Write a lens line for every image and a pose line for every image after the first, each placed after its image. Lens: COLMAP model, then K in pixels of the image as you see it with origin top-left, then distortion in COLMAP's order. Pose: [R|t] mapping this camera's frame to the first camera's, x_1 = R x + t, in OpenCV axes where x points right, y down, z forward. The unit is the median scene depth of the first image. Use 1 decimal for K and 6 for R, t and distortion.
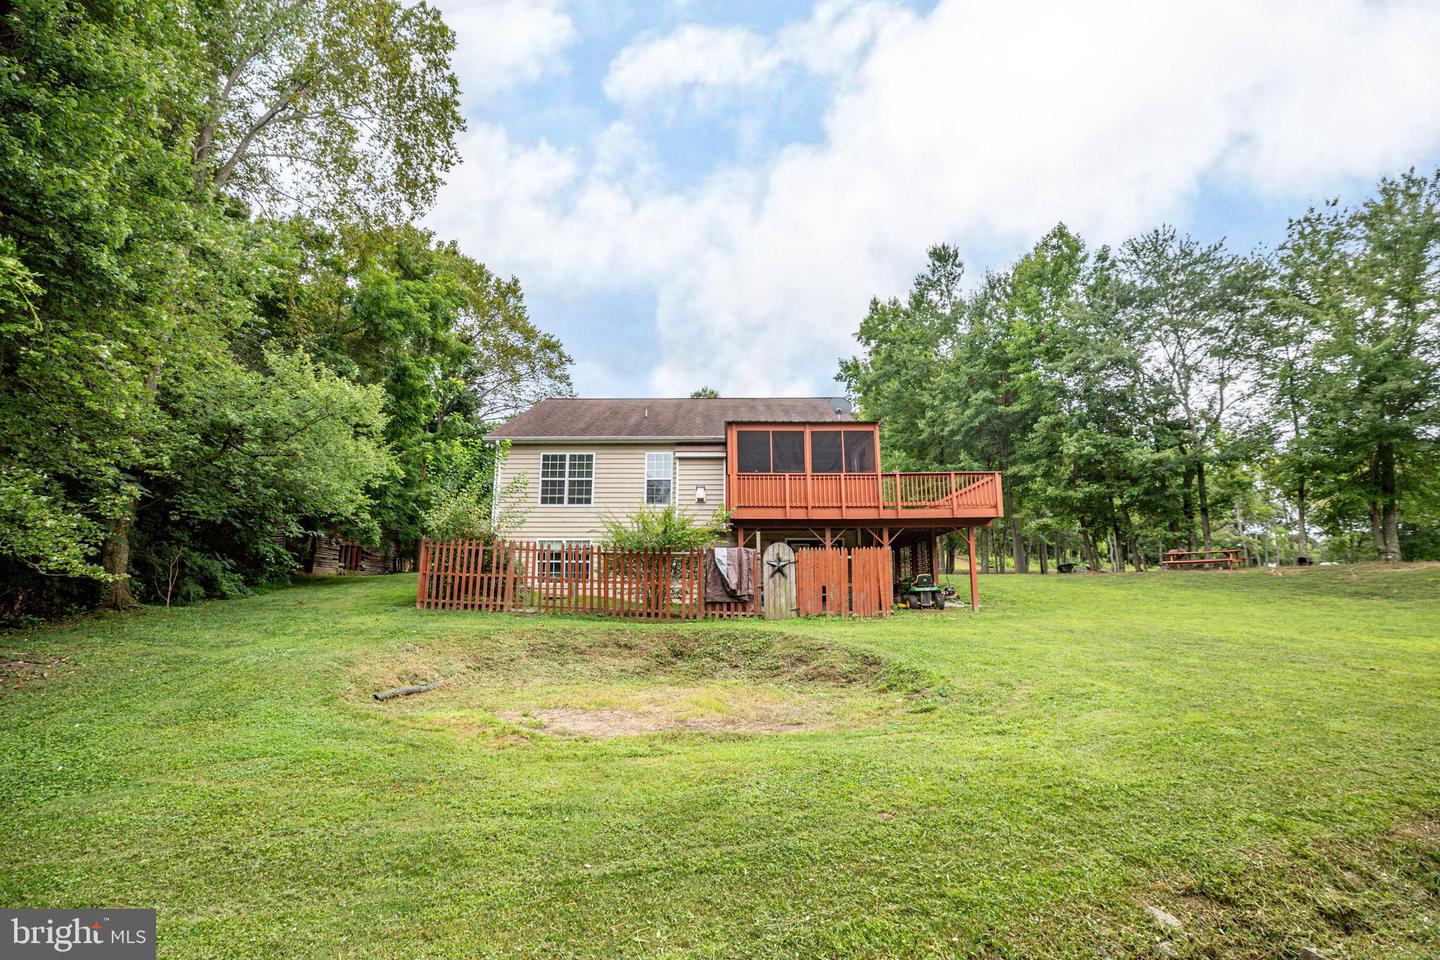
lens RADIAL K [[643.8, 0, 720.0], [0, 643.8, 480.0], [0, 0, 1]] dist [-0.039950, 0.000076]
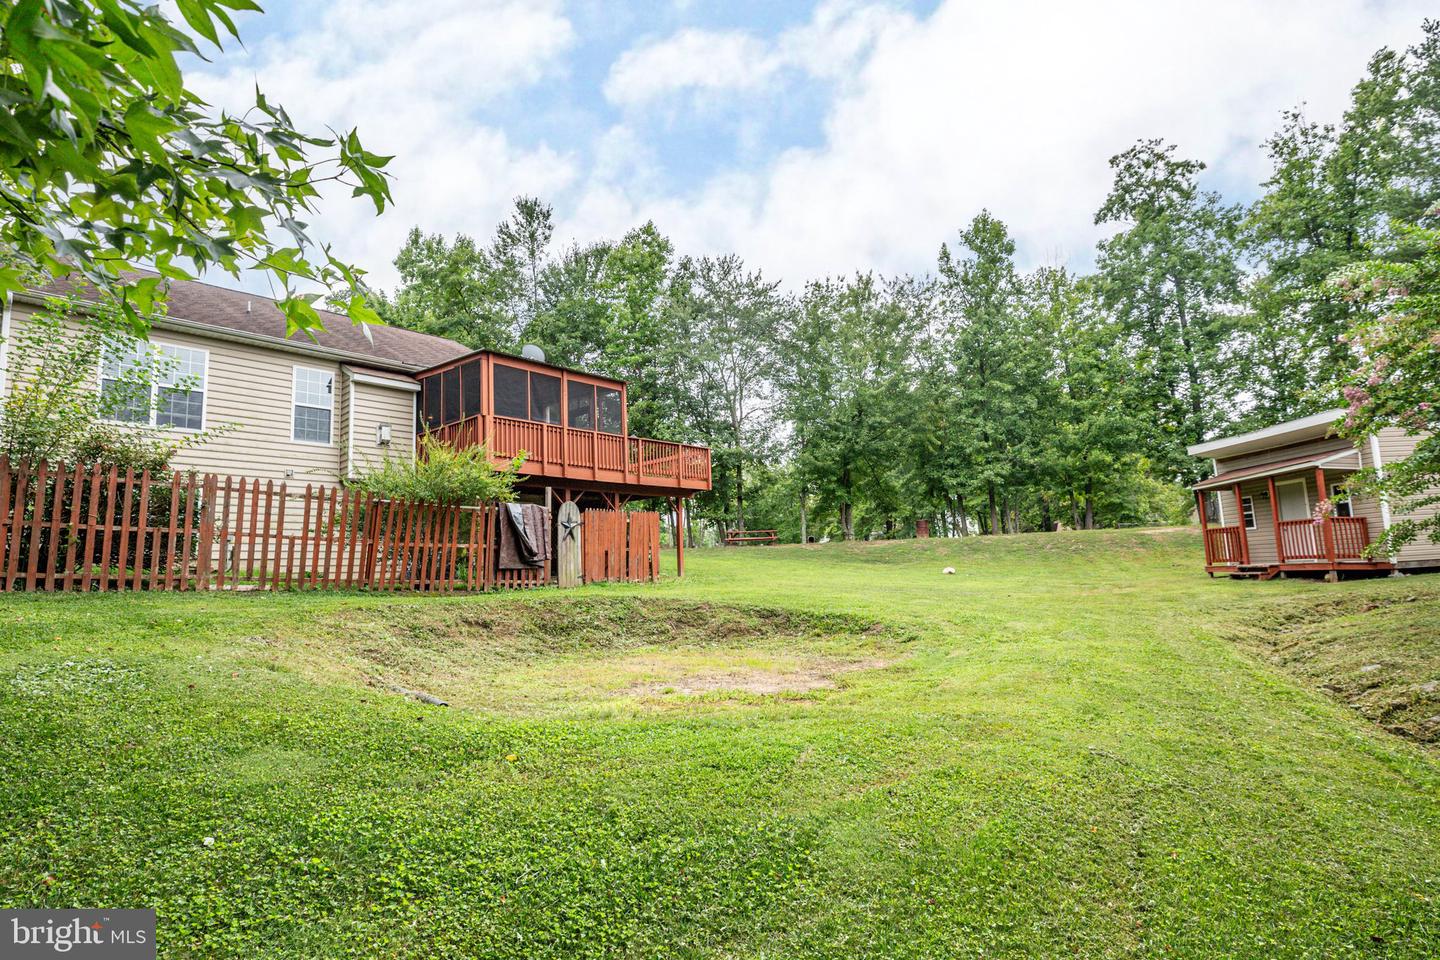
lens RADIAL K [[699.8, 0, 720.0], [0, 699.8, 480.0], [0, 0, 1]] dist [-0.002347, -0.000907]
pose [[0.685776, 0.076133, 0.723819, -0.462822], [-0.099926, 0.994945, -0.009977, 0.057380], [-0.720920, -0.065486, 0.689917, 0.192262]]
